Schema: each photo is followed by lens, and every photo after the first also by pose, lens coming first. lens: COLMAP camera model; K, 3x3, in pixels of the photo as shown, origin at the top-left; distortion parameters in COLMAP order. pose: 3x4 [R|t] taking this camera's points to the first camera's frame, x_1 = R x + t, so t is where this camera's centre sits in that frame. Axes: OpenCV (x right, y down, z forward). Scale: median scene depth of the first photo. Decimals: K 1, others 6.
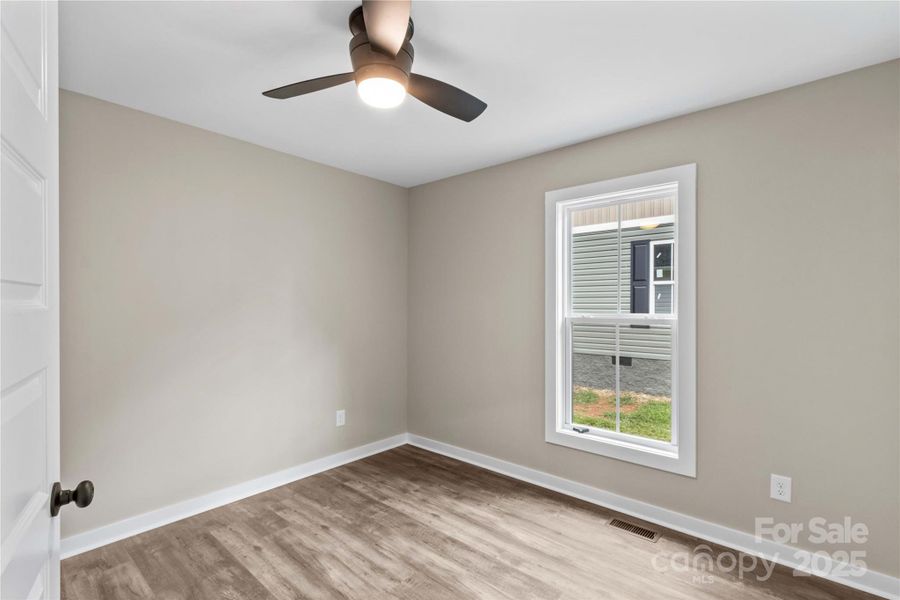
lens RADIAL K [[437.7, 0, 453.9], [0, 437.7, 306.9], [0, 0, 1]] dist [0.001812, 0.000106]
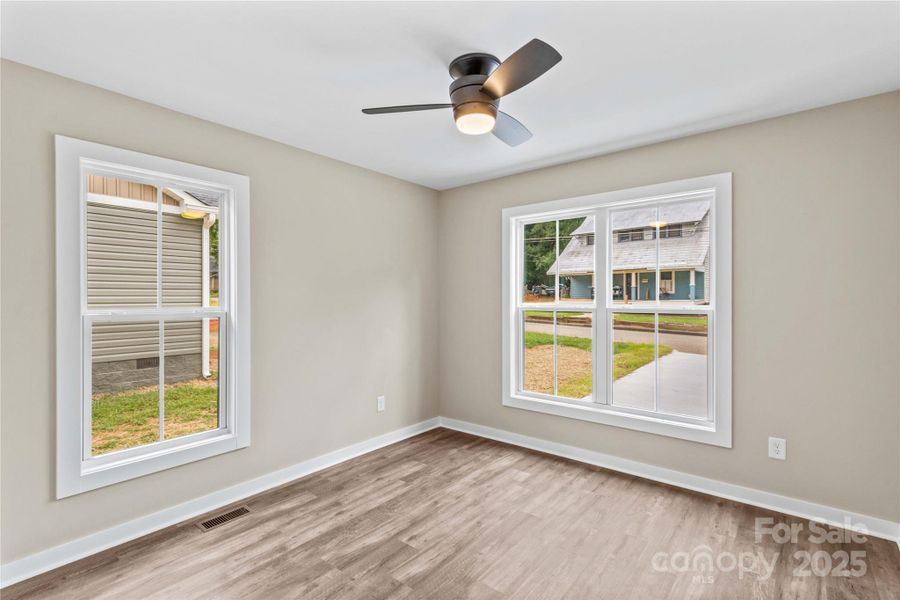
lens RADIAL K [[328.3, 0, 450.0], [0, 328.3, 300.0], [0, 0, 1]] dist [-0.000503, -0.000069]
pose [[0.986619, -0.007693, 0.162864, -0.213268], [0.007467, 0.999970, 0.002002, -0.002000], [-0.162874, -0.000759, 0.986647, 0.193917]]
